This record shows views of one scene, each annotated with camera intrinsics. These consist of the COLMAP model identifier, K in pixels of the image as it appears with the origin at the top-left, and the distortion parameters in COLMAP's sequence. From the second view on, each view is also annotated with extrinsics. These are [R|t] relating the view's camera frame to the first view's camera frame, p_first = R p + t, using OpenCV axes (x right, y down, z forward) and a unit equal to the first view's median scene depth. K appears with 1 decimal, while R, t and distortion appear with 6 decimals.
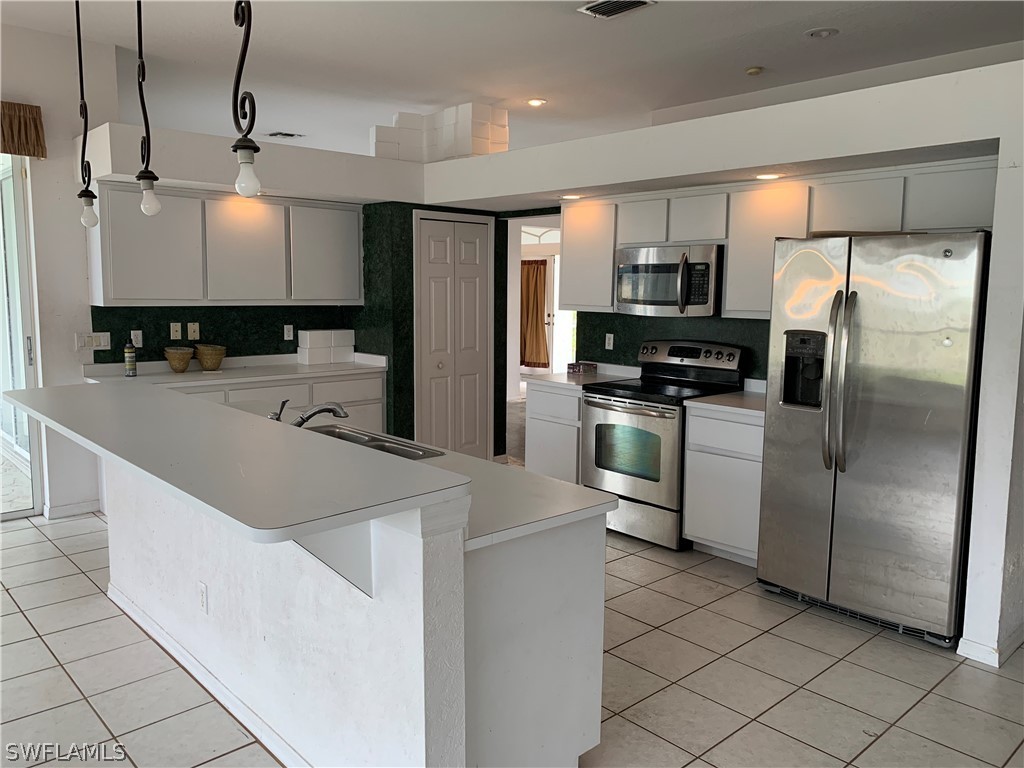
lens RADIAL K [[787.1, 0, 508.6], [0, 787.1, 372.6], [0, 0, 1]] dist [0.040350, -0.056799]
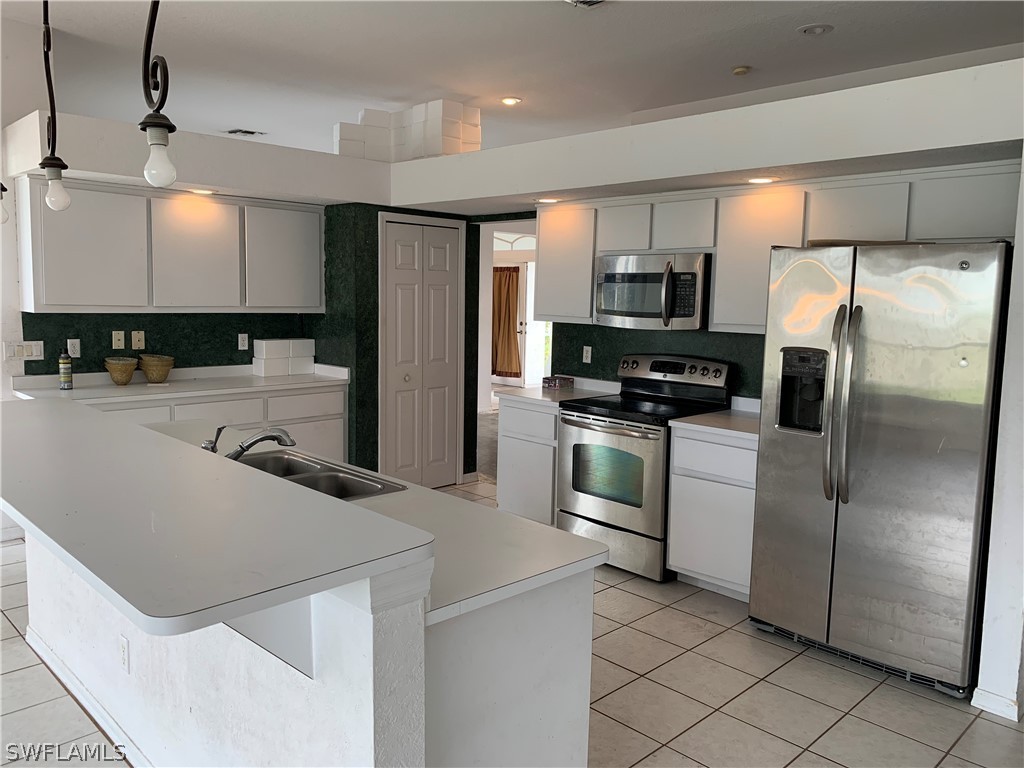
lens RADIAL K [[786.2, 0, 506.3], [0, 786.2, 374.7], [0, 0, 1]] dist [0.041902, -0.053665]
pose [[0.999379, 0.006513, 0.034636, -0.001090], [-0.006331, 0.999966, -0.005369, -0.011390], [-0.034669, 0.005146, 0.999386, 0.074084]]
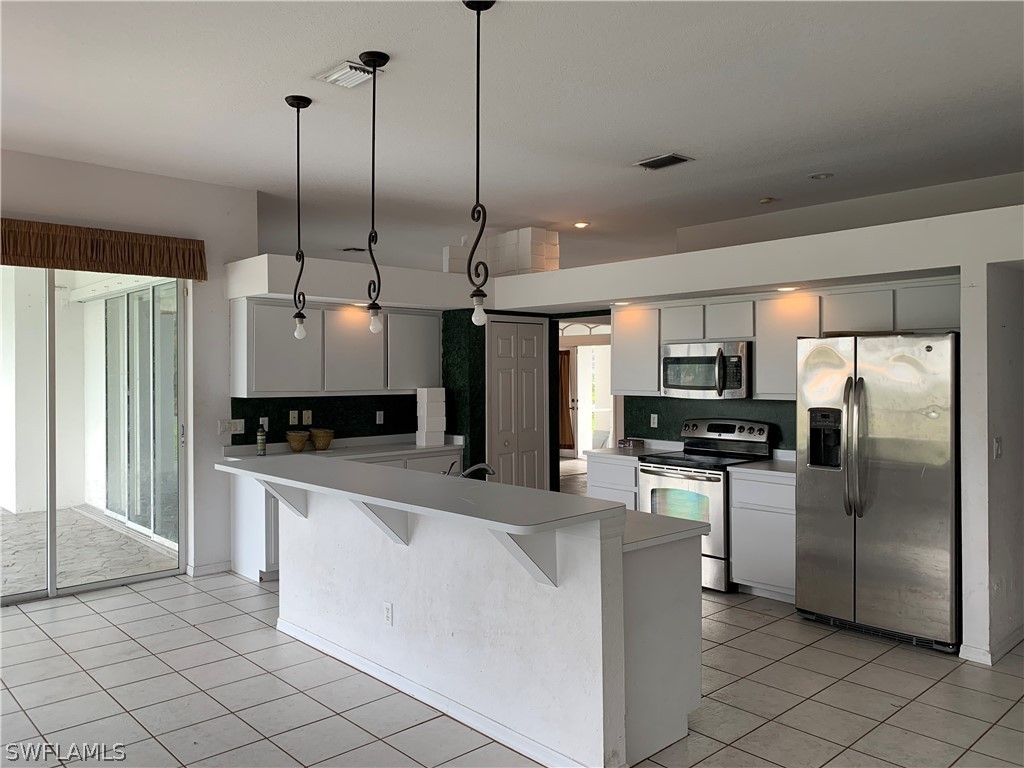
lens RADIAL K [[786.2, 0, 506.3], [0, 786.2, 374.7], [0, 0, 1]] dist [0.041902, -0.053665]
pose [[0.999897, -0.014341, 0.000745, -0.112416], [0.014338, 0.994112, -0.107406, 0.018451], [0.000800, 0.107406, 0.994215, -0.225783]]
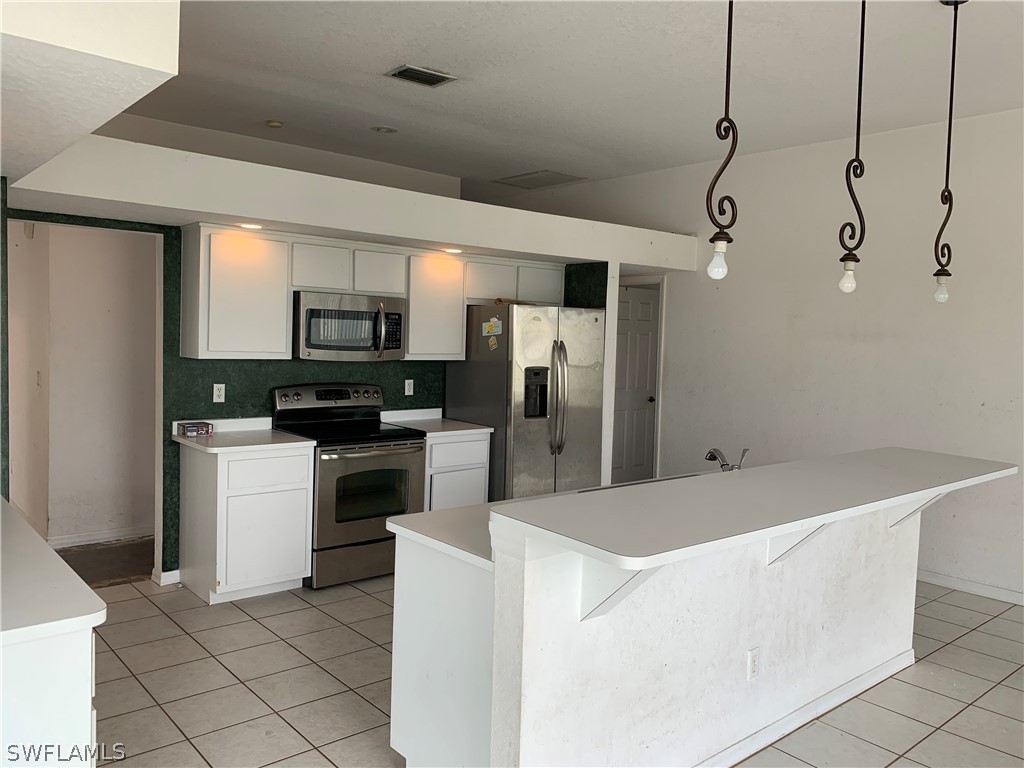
lens RADIAL K [[776.1, 0, 512.0], [0, 776.1, 384.0], [0, 0, 1]] dist [0.073611, -0.201366]
pose [[0.033394, -0.074044, 0.996696, -0.831111], [0.079845, 0.994262, 0.071188, -0.098811], [-0.996248, 0.077204, 0.039115, 0.758297]]
